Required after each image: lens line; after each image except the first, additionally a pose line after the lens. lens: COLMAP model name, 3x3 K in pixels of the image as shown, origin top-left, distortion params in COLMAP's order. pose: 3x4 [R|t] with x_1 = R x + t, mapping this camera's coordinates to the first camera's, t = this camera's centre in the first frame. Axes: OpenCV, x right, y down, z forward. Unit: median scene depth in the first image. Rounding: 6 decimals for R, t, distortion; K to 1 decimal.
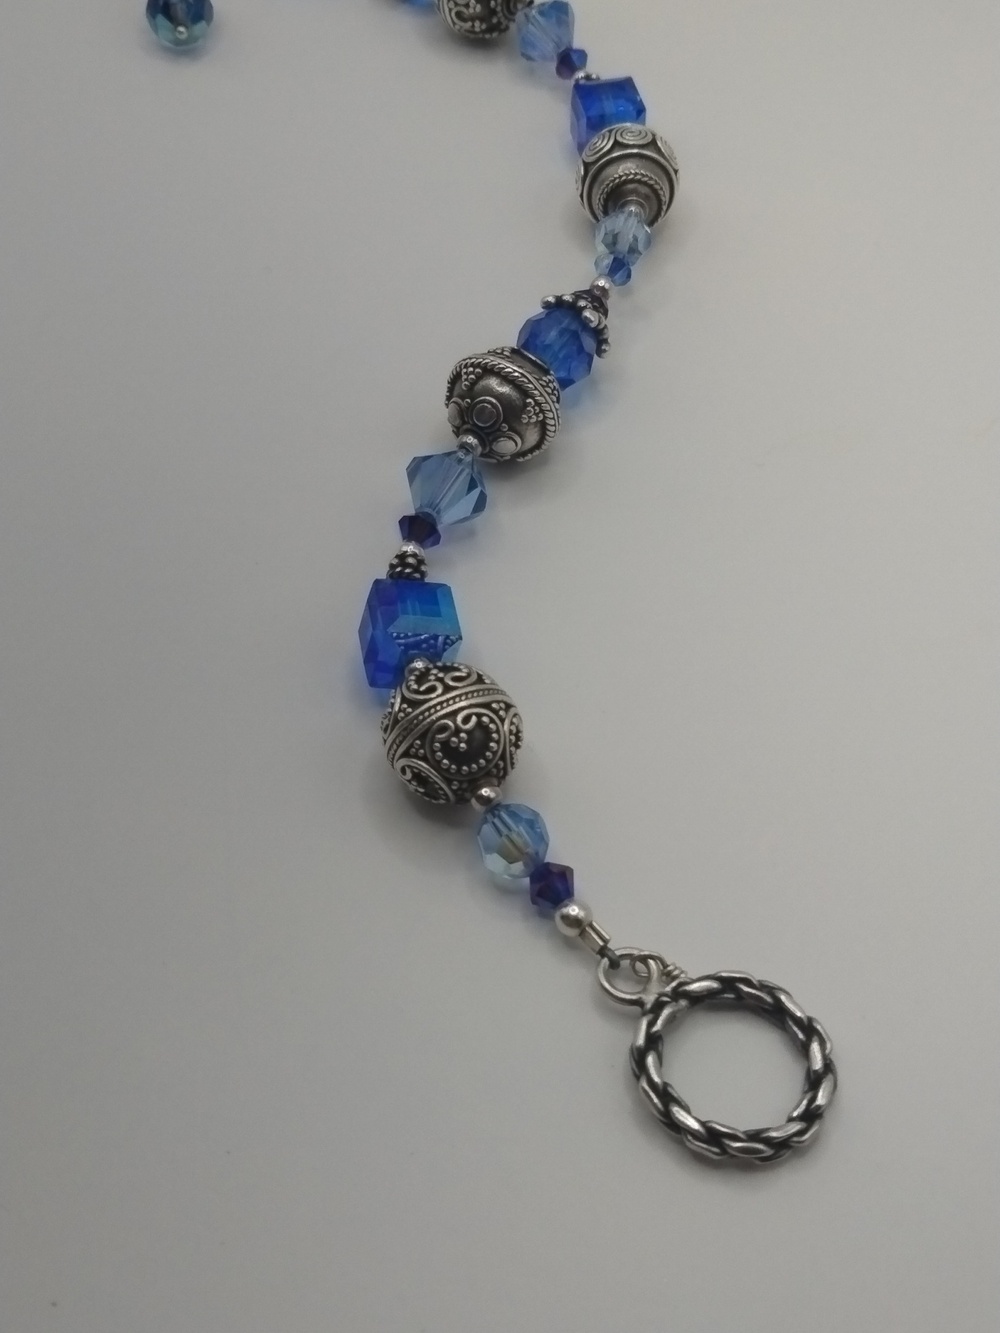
lens RADIAL K [[1546.3, 0, 500.0], [0, 1546.3, 666.5], [0, 0, 1]] dist [0.124569, -0.824439]
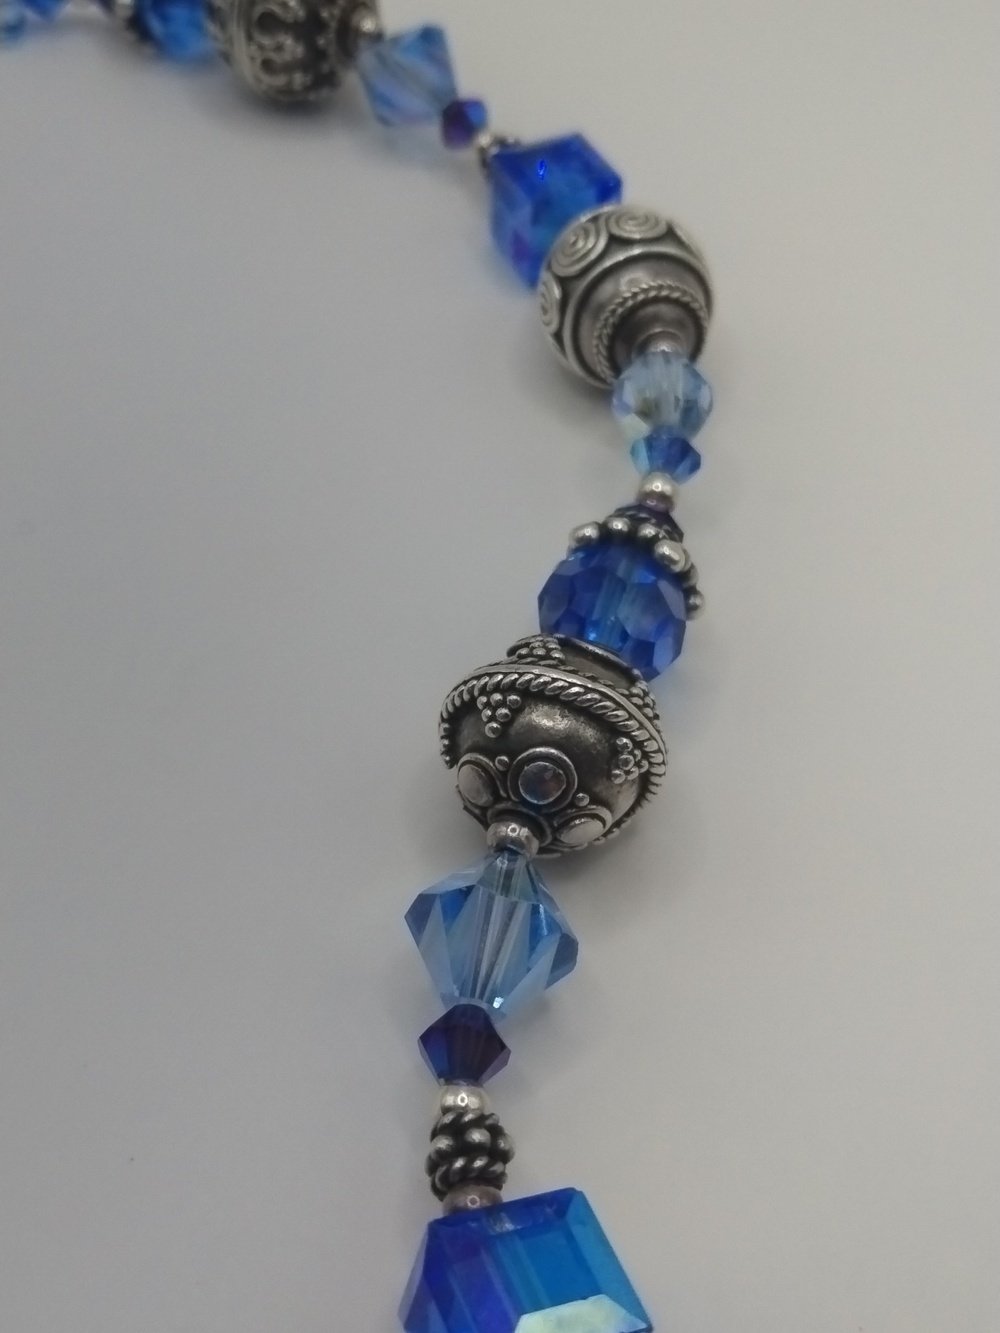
lens RADIAL K [[1546.3, 0, 500.0], [0, 1546.3, 666.5], [0, 0, 1]] dist [0.124569, -0.824439]
pose [[0.970026, -0.156081, 0.186246, -0.108940], [0.167613, 0.984695, -0.047768, -0.173249], [-0.175940, 0.077554, 0.981341, 0.488511]]
